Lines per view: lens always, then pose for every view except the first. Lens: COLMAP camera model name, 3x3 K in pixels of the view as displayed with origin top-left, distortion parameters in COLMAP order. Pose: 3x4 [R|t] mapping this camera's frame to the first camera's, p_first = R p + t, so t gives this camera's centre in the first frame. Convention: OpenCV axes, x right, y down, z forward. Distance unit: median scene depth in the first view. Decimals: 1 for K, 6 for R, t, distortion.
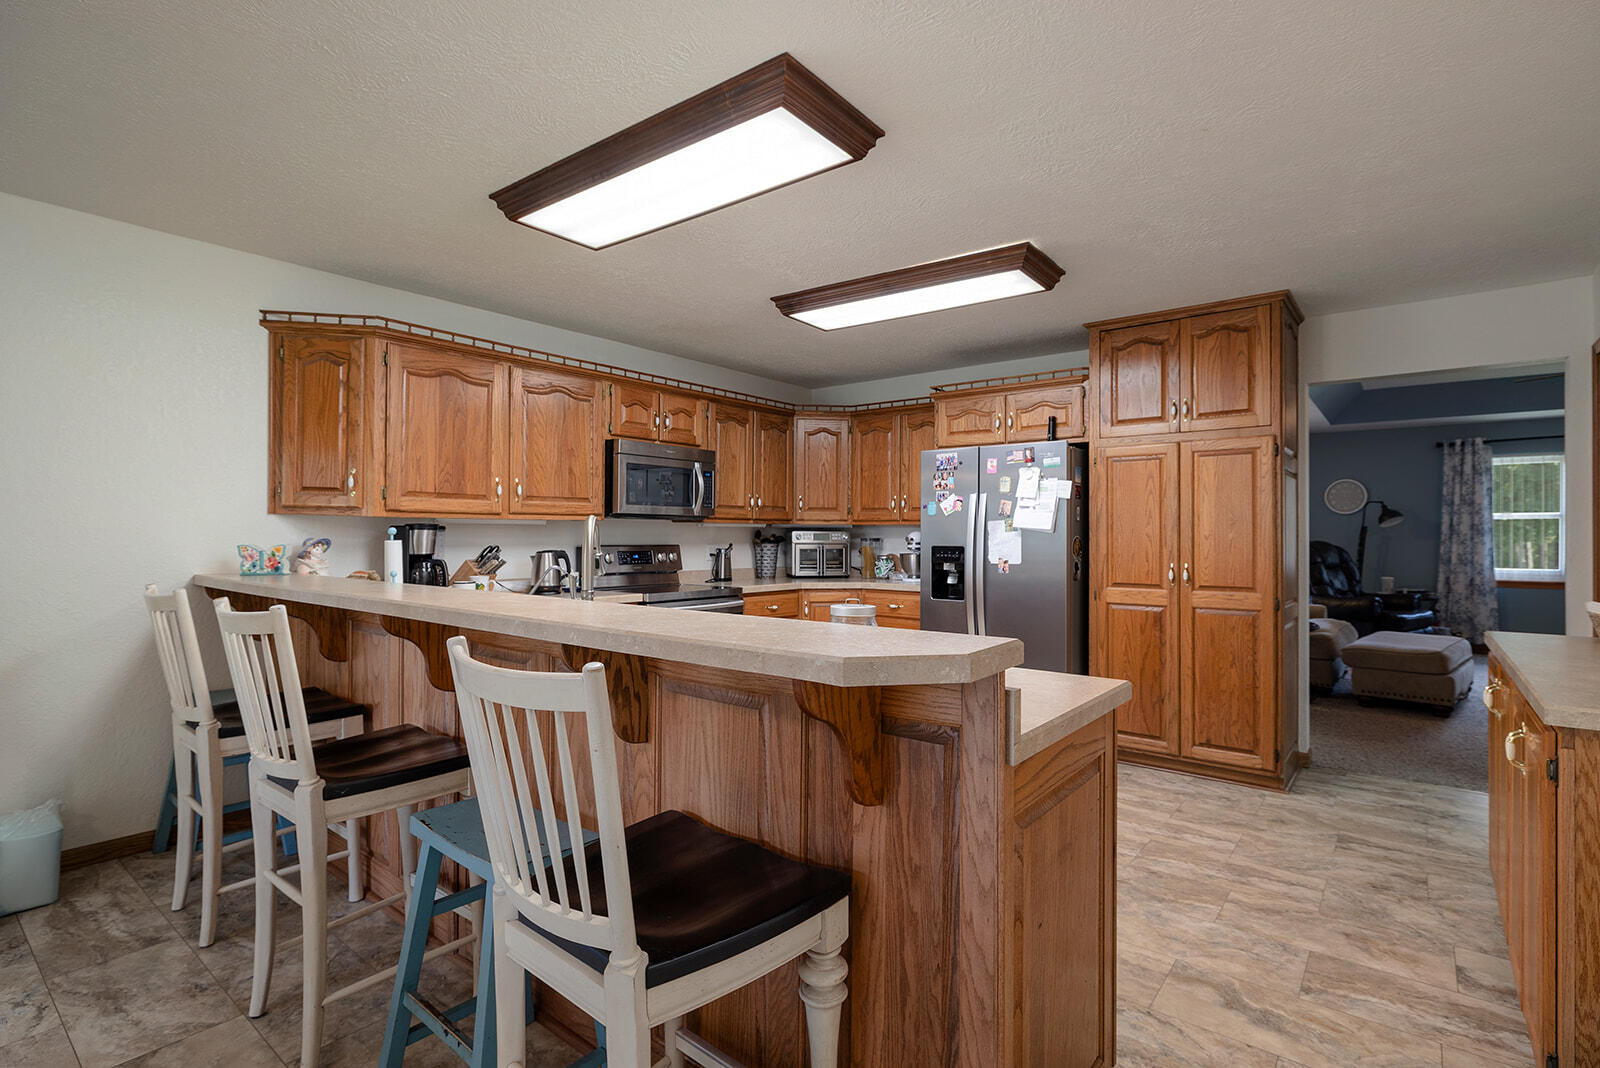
lens RADIAL K [[769.6, 0, 800.0], [0, 769.6, 534.0], [0, 0, 1]] dist [-0.002011, -0.000149]
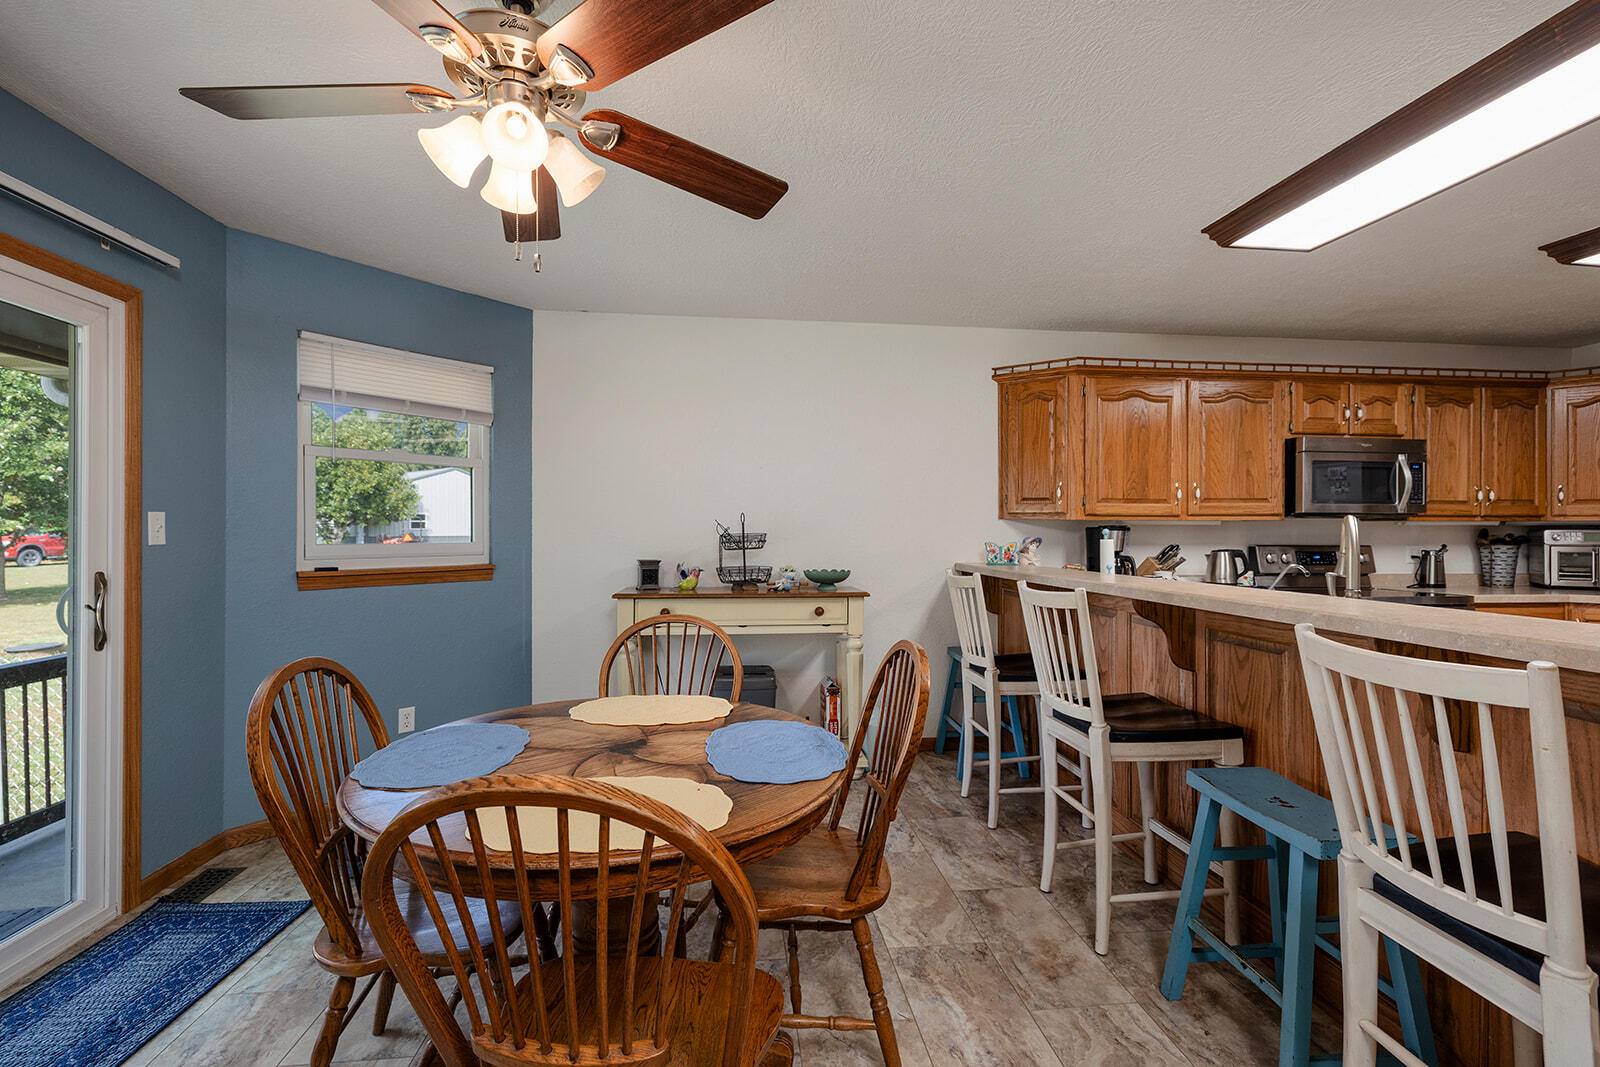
lens RADIAL K [[687.7, 0, 800.0], [0, 687.7, 533.5], [0, 0, 1]] dist [0.000918, 0.000081]
pose [[0.710117, -0.001703, -0.704082, -0.082232], [0.001677, 0.999998, -0.000727, -0.000904], [0.704082, -0.000665, 0.710119, -0.084010]]
